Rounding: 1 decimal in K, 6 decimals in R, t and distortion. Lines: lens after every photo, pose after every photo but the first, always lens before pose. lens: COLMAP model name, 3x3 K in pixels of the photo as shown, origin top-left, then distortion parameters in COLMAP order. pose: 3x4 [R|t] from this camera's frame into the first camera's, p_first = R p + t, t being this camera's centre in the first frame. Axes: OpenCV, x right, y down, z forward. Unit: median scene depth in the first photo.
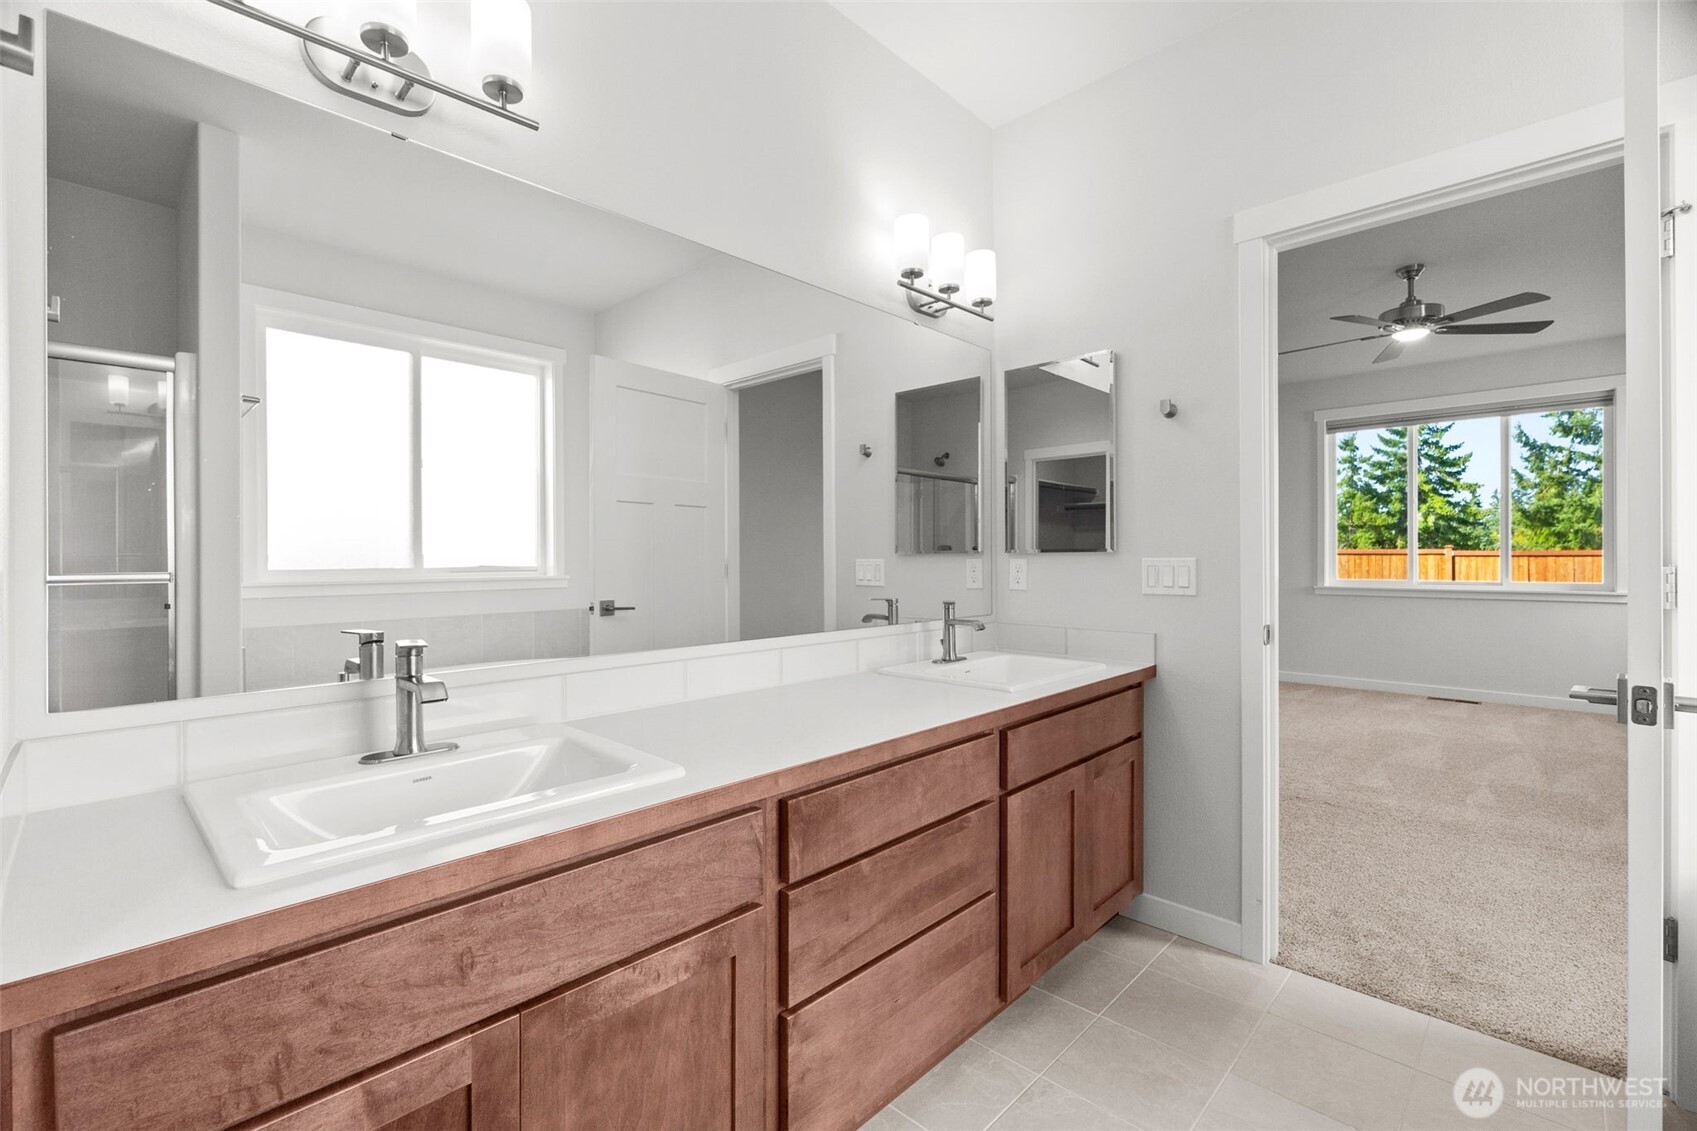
lens RADIAL K [[729.1, 0, 835.5], [0, 729.1, 566.1], [0, 0, 1]] dist [-0.000704, 0.000088]
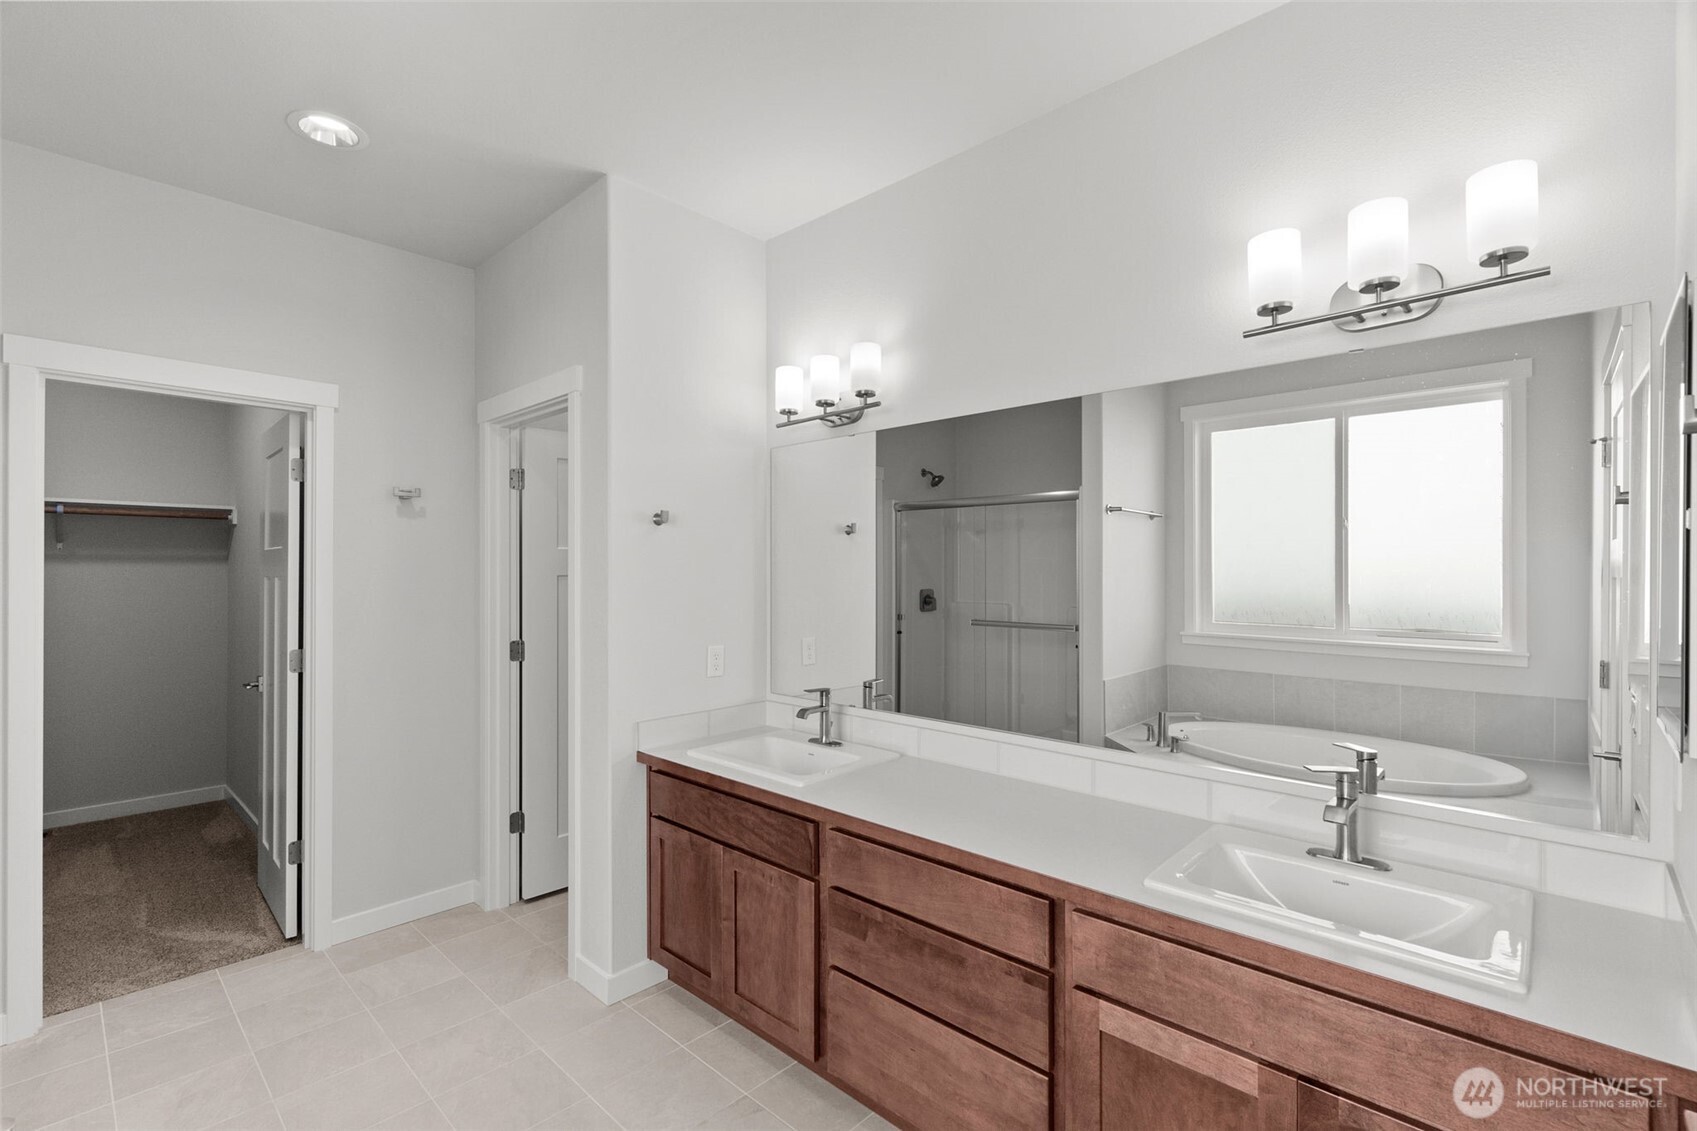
lens RADIAL K [[776.0, 0, 848.5], [0, 776.0, 565.5], [0, 0, 1]] dist [0.002087, 0.000207]
pose [[0.023253, 0.002760, -0.999726, 1.726168], [-0.015976, 0.999870, 0.002389, -0.273808], [0.999602, 0.015916, 0.023294, 1.056616]]
